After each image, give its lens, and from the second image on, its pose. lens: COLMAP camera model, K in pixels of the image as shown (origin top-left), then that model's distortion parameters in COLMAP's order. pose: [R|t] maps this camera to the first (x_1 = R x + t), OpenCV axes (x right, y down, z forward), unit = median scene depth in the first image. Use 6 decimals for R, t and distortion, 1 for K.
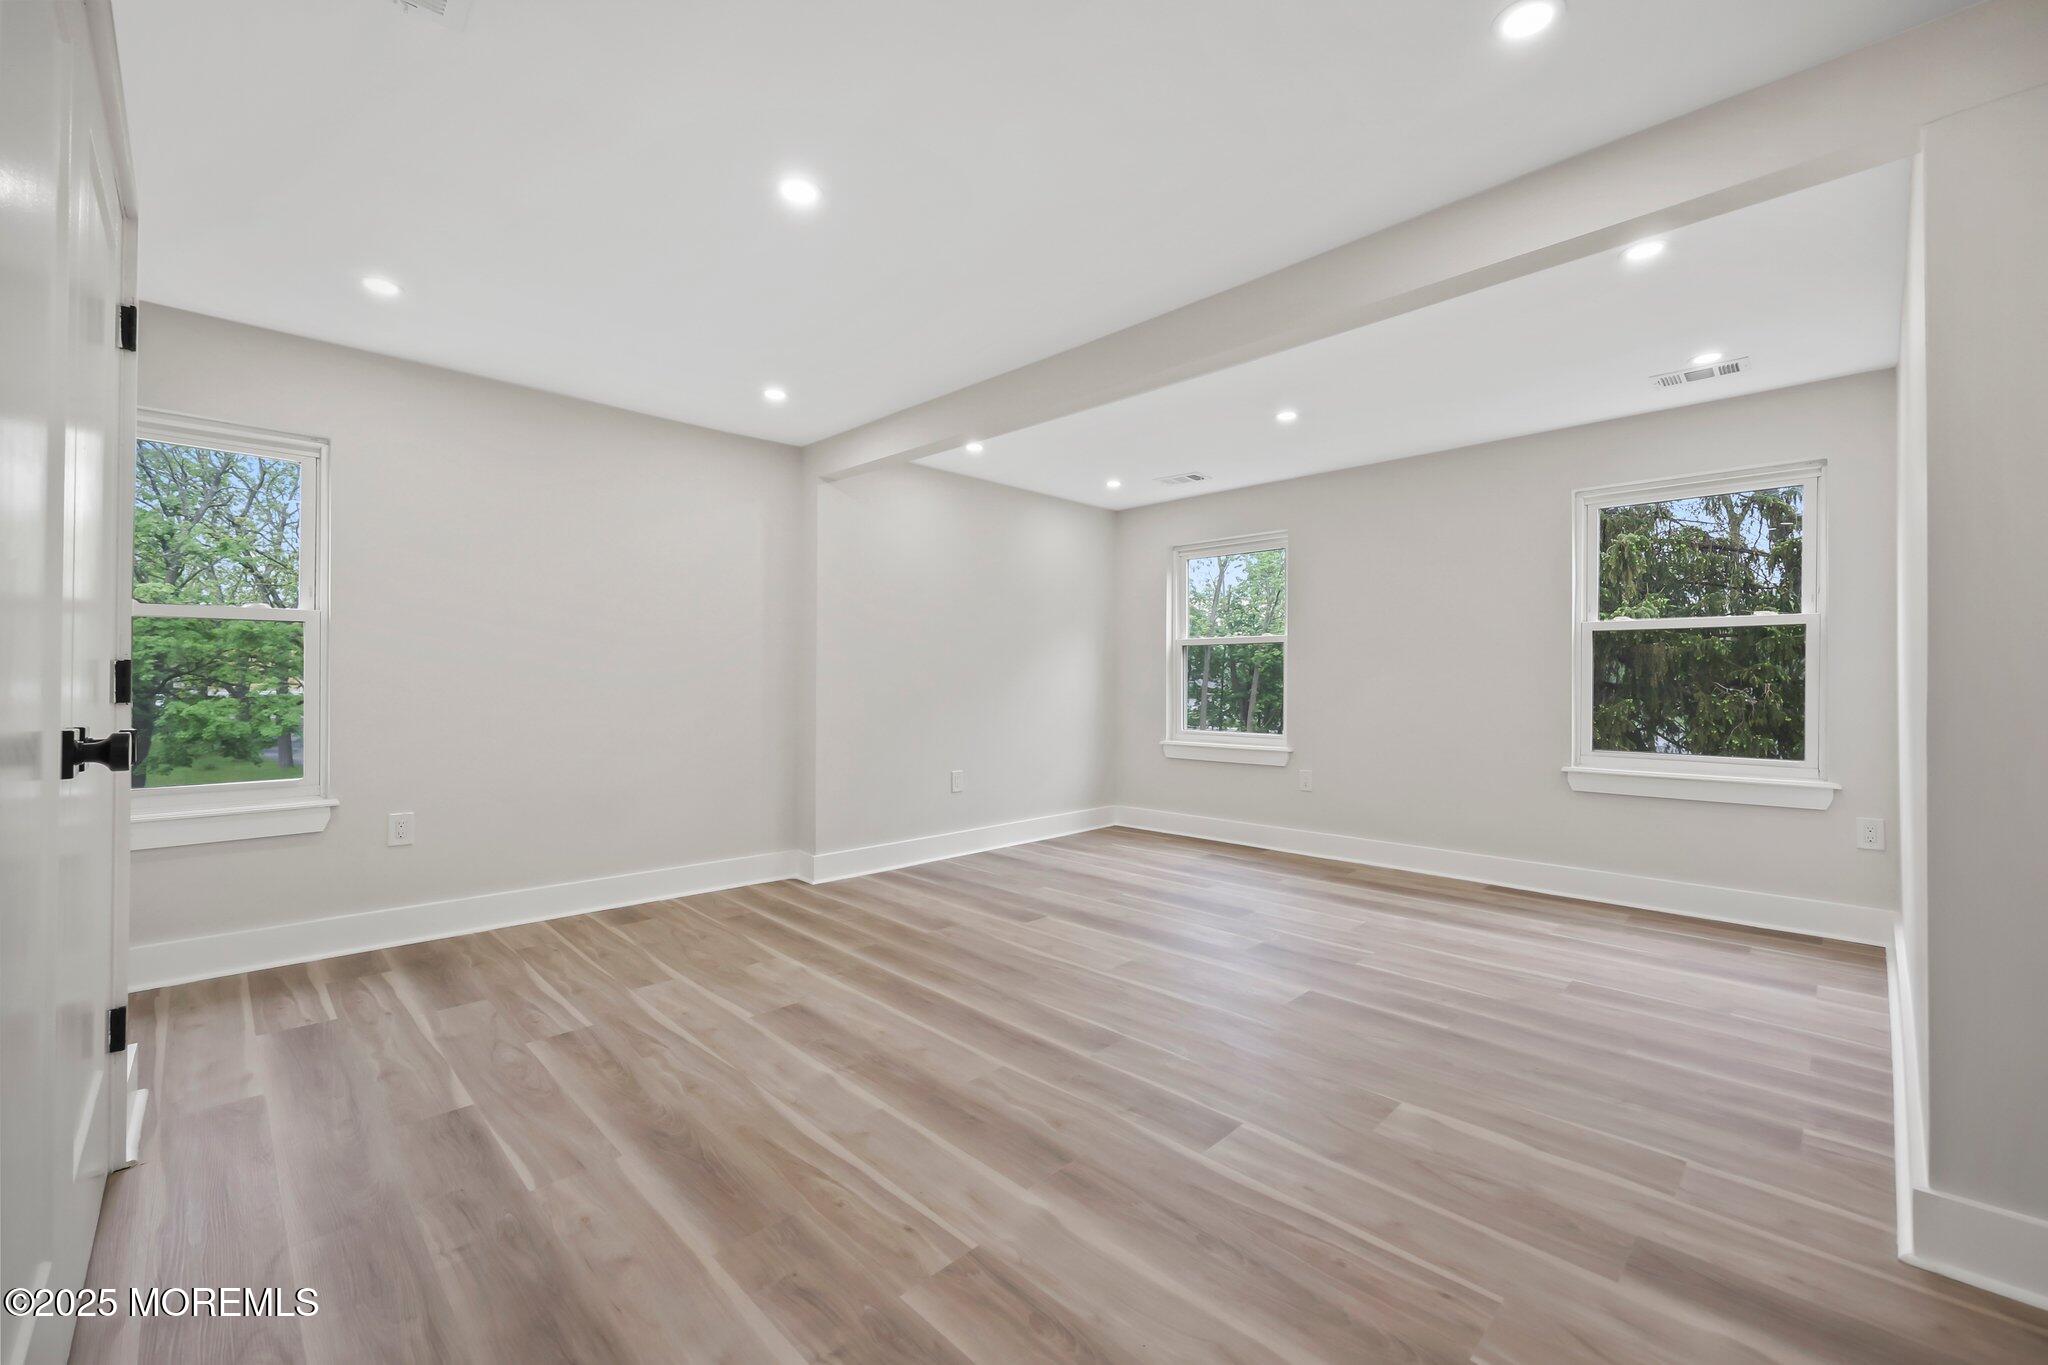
lens RADIAL K [[835.5, 0, 1029.1], [0, 835.5, 684.7], [0, 0, 1]] dist [0.001276, 0.000094]
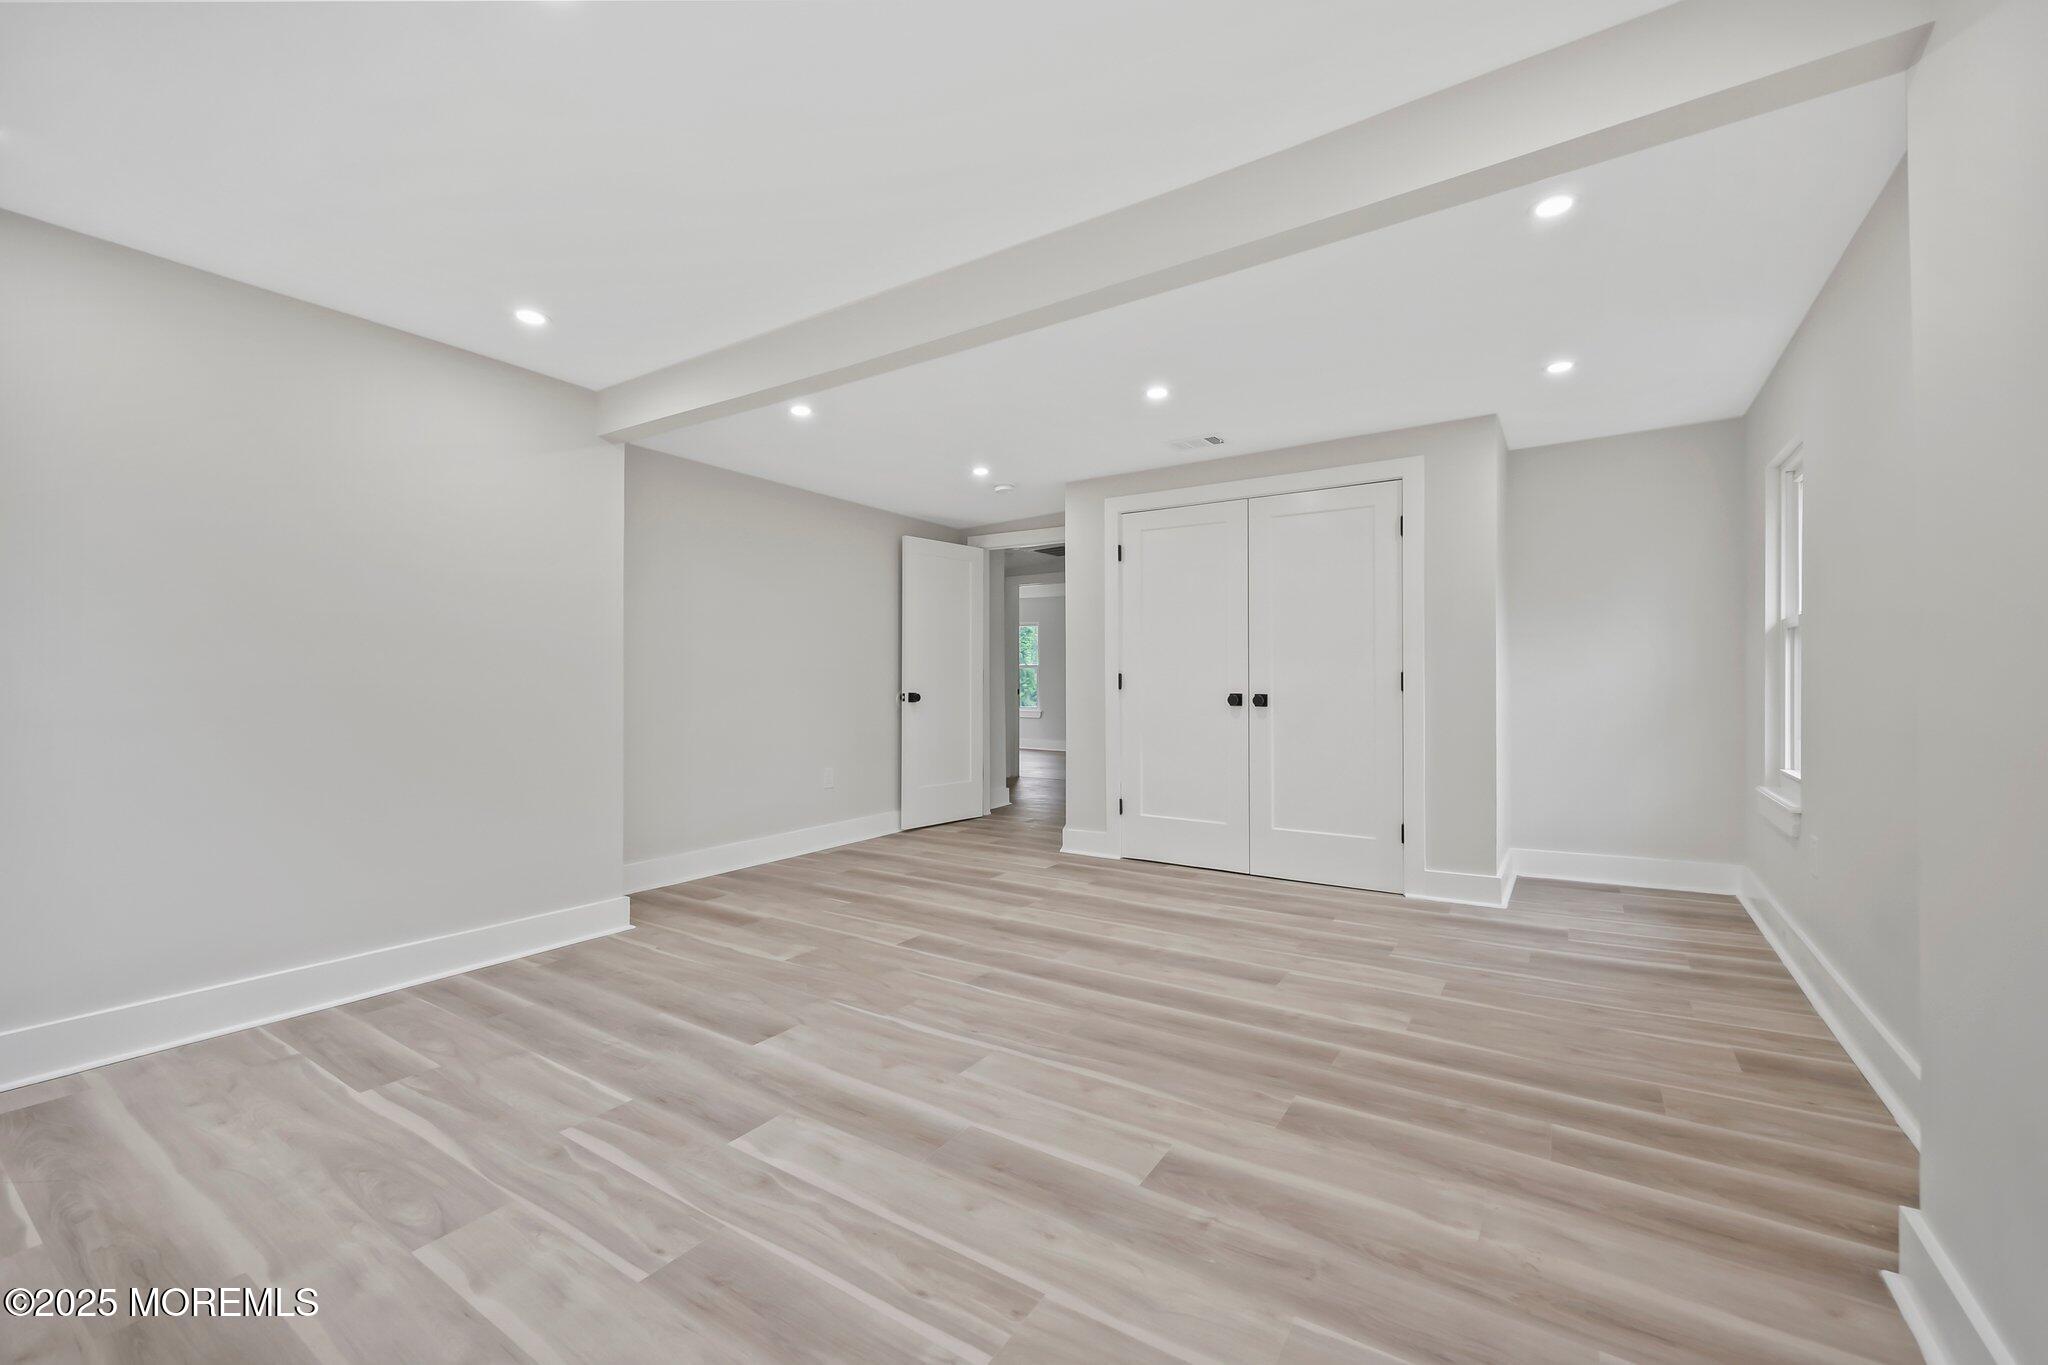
lens RADIAL K [[835.5, 0, 1029.1], [0, 835.5, 684.7], [0, 0, 1]] dist [0.001276, 0.000094]
pose [[-0.979105, 0.001599, -0.203351, 0.239574], [-0.001029, 0.999917, 0.012815, -0.013085], [0.203354, 0.012756, -0.979022, 1.940220]]
